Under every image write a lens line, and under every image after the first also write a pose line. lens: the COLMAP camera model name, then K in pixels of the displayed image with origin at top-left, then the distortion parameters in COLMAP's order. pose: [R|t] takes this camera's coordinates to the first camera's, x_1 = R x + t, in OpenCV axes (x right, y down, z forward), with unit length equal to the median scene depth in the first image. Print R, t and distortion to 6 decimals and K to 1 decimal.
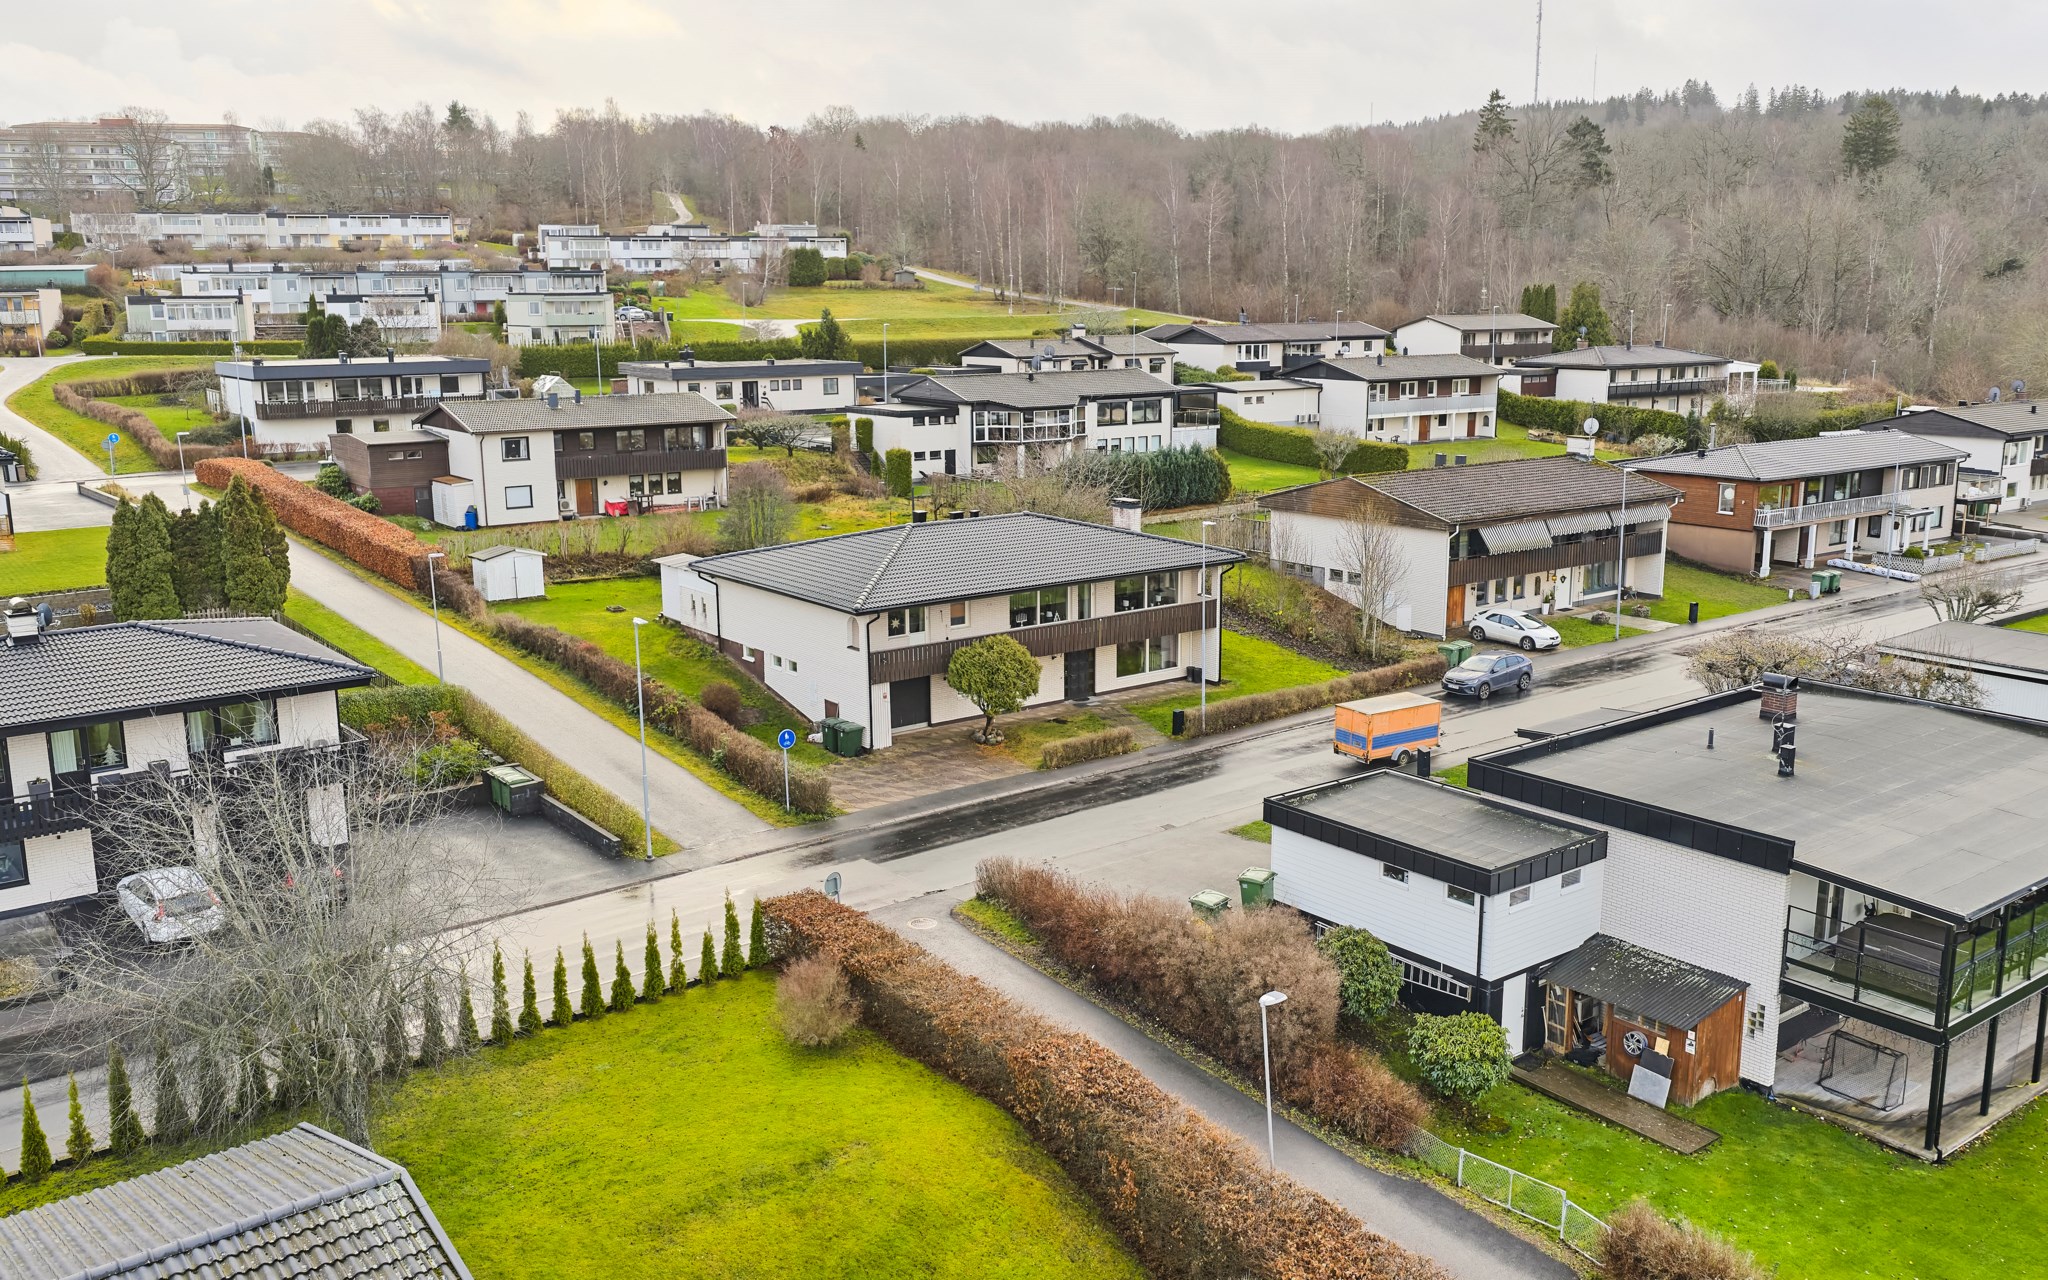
lens RADIAL K [[1696.4, 0, 1023.5], [0, 1696.4, 642.2], [0, 0, 1]] dist [0.000559, -0.002351]
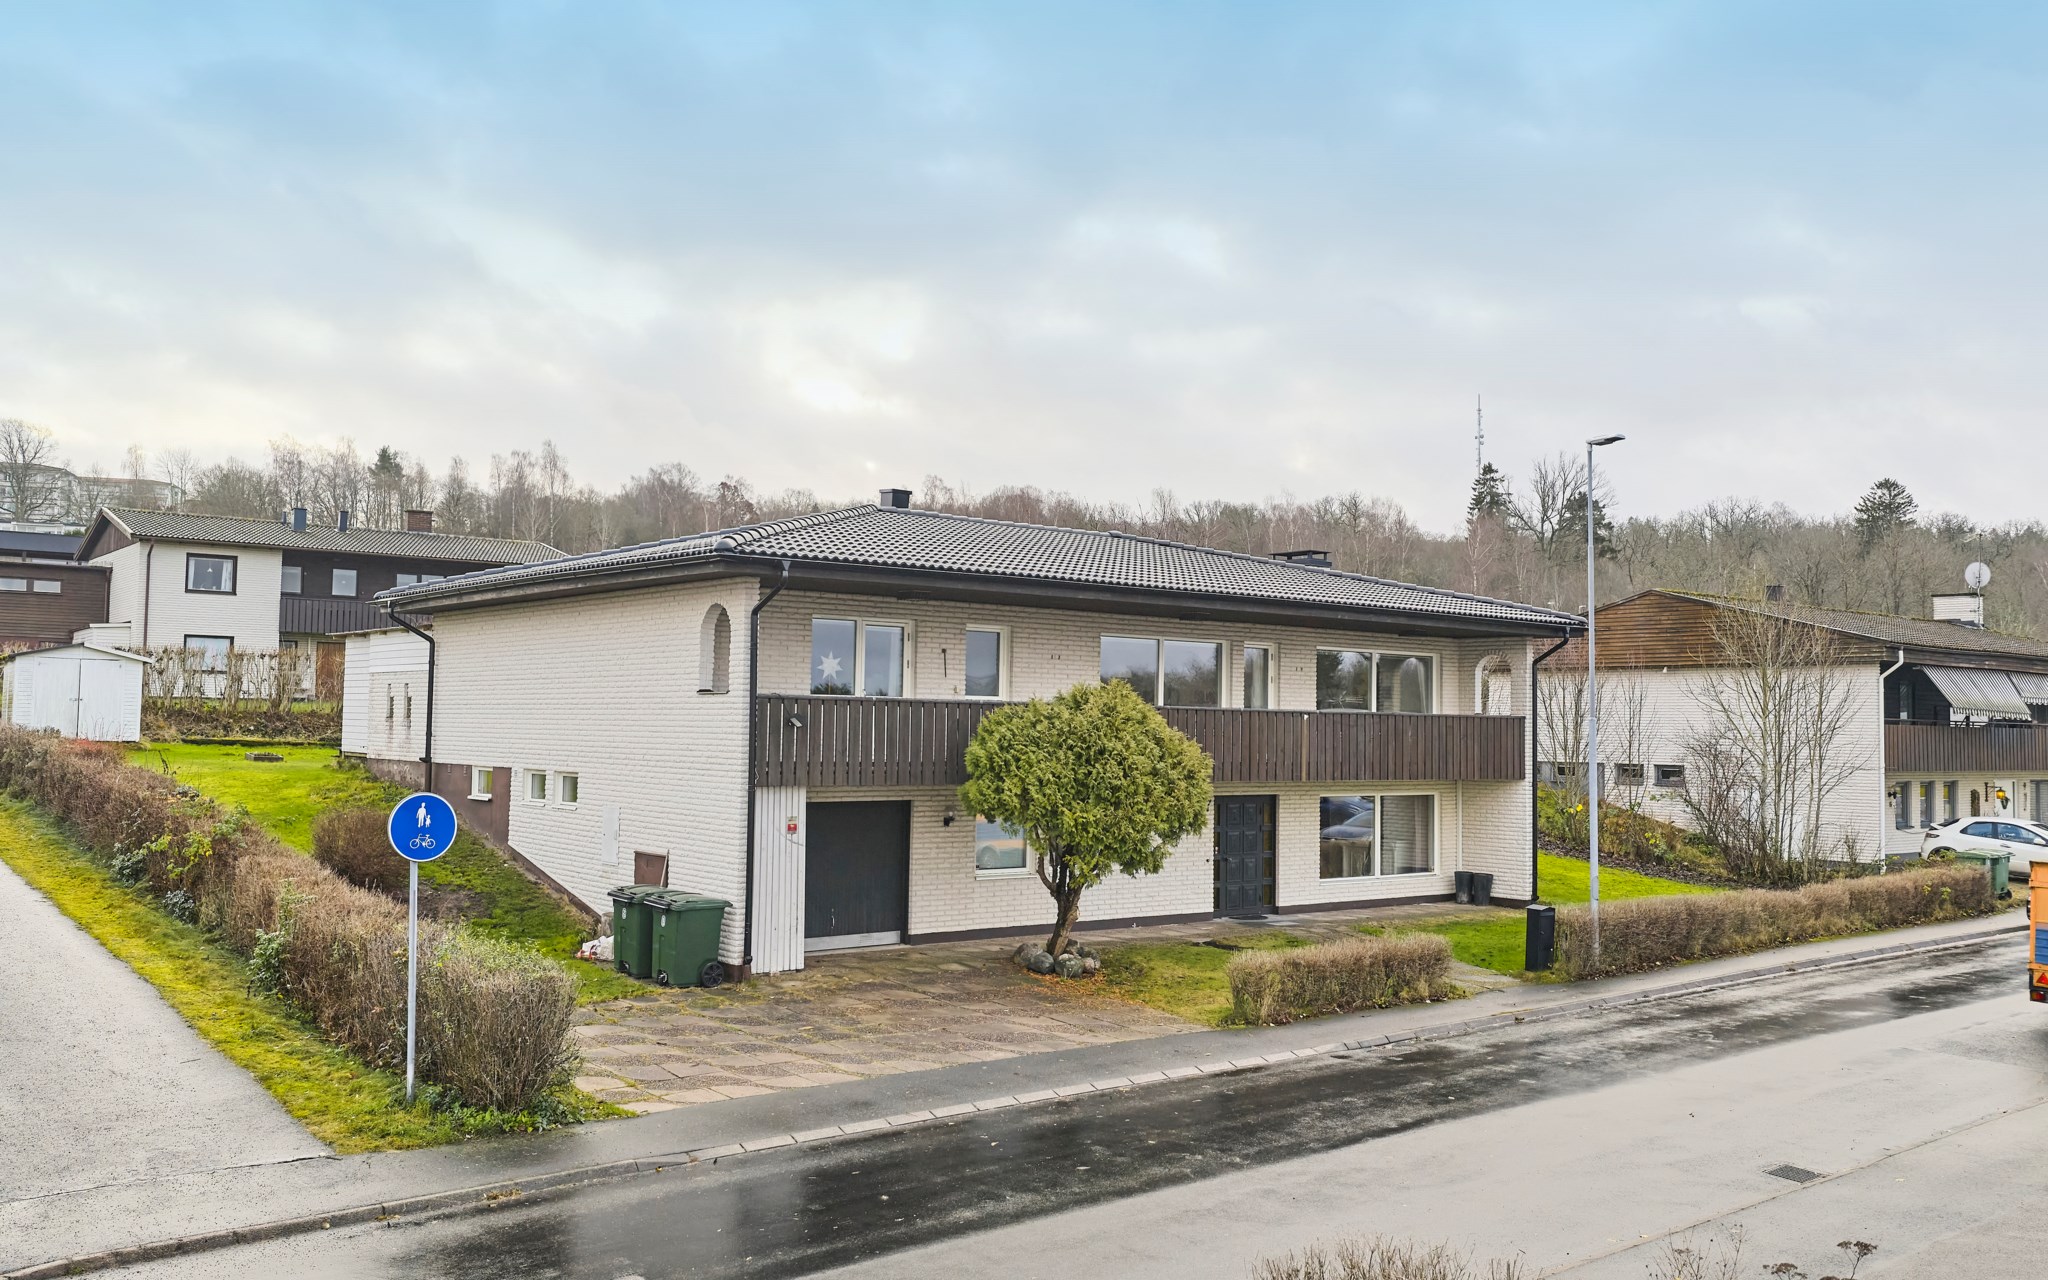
lens RADIAL K [[1696.4, 0, 1026.8], [0, 1696.4, 636.2], [0, 0, 1]] dist [0.000559, -0.002351]
pose [[0.999196, 0.025824, 0.030674, -0.042328], [-0.017185, 0.966978, -0.254282, 0.083676], [-0.036228, 0.253550, 0.966644, 0.622421]]
